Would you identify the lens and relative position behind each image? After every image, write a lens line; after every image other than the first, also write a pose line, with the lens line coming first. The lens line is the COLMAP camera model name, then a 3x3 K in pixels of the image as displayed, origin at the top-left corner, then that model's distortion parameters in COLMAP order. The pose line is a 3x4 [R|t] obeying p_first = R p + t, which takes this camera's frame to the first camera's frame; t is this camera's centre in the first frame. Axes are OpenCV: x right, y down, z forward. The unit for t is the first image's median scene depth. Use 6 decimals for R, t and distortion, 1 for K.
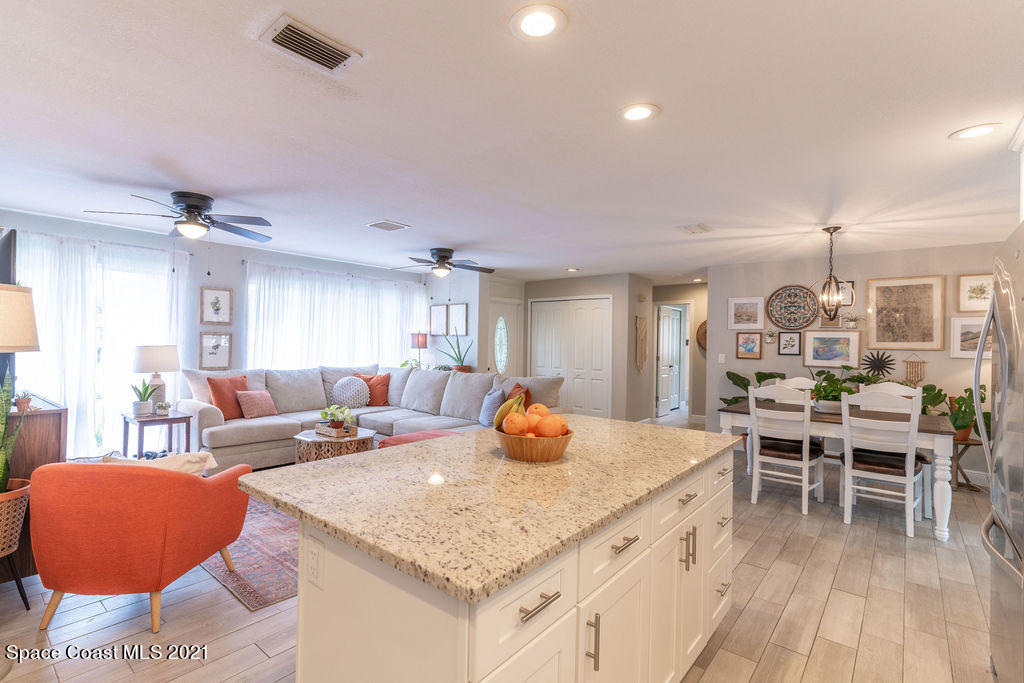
lens RADIAL K [[487.7, 0, 481.3], [0, 487.7, 338.0], [0, 0, 1]] dist [0.005856, 0.000777]
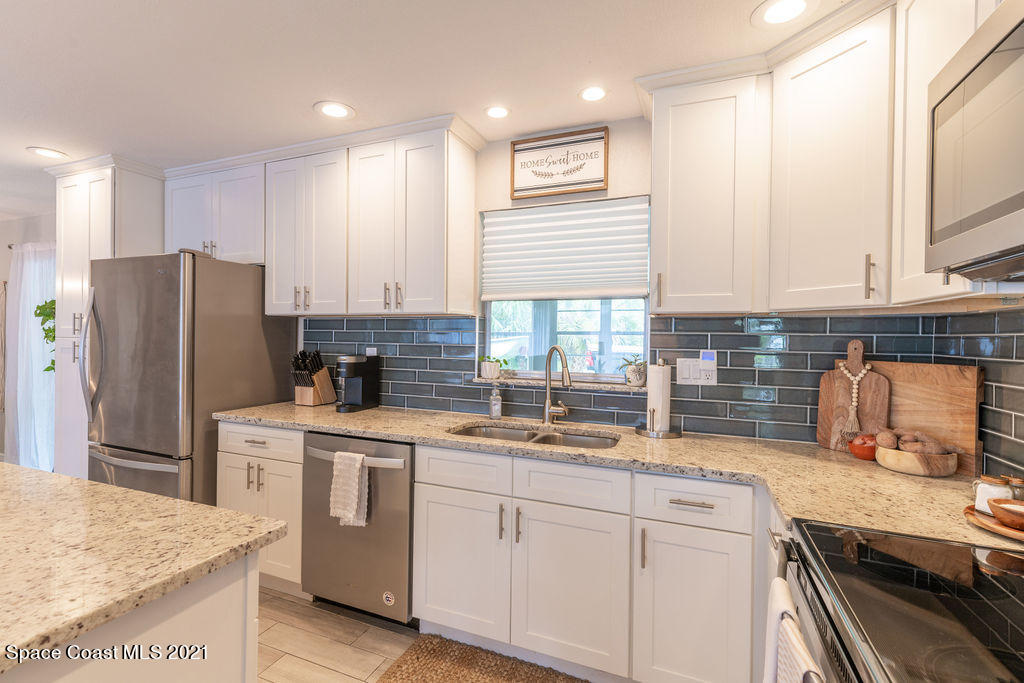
lens RADIAL K [[487.7, 0, 479.1], [0, 487.7, 341.3], [0, 0, 1]] dist [0.005856, 0.000777]
pose [[-0.300031, -0.031828, 0.953398, -1.079071], [-0.025596, 0.999352, 0.025307, -0.014185], [-0.953586, -0.016811, -0.300651, 0.699324]]
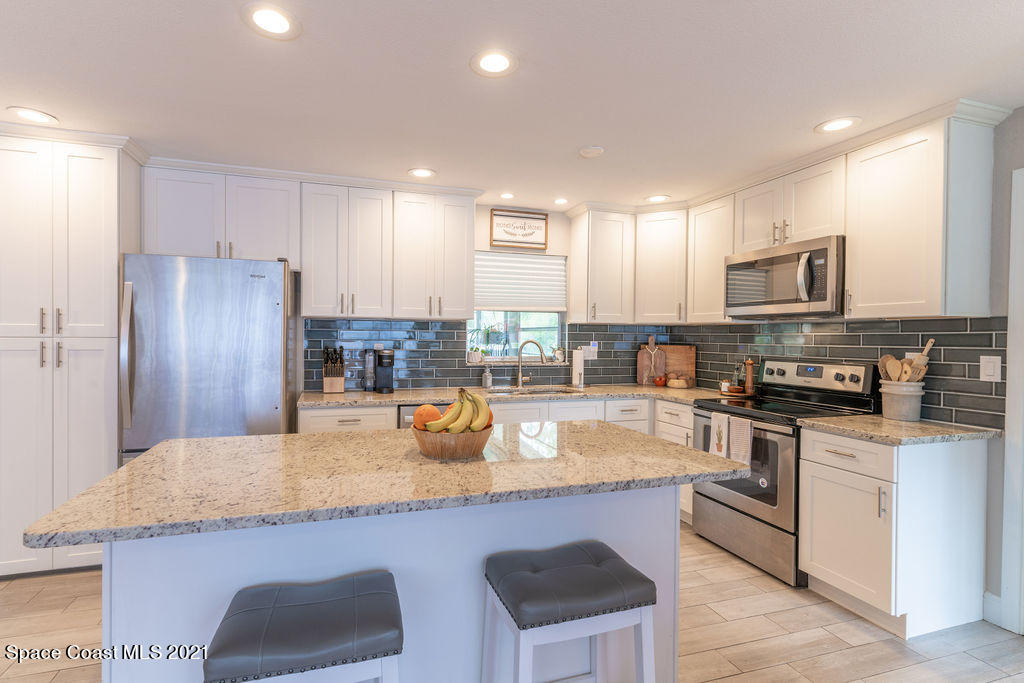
lens RADIAL K [[487.7, 0, 497.1], [0, 487.7, 341.4], [0, 0, 1]] dist [0.005856, 0.000777]
pose [[-0.857151, -0.033434, 0.513980, -0.912950], [-0.030403, 0.999435, 0.014310, 0.002187], [-0.514168, -0.003360, -0.857683, 1.960720]]
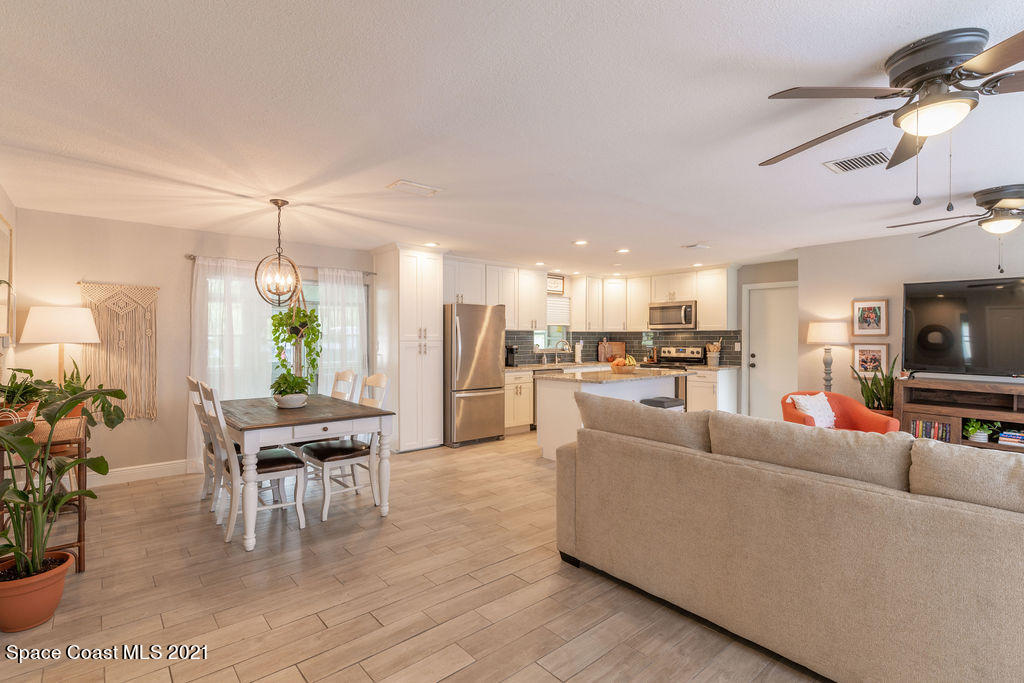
lens RADIAL K [[487.7, 0, 503.3], [0, 487.7, 338.0], [0, 0, 1]] dist [0.005856, 0.000777]
pose [[-0.990606, -0.018083, 0.135545, -0.056528], [-0.018986, 0.999805, -0.005375, 0.035879], [-0.135421, -0.007898, -0.990757, 4.275626]]
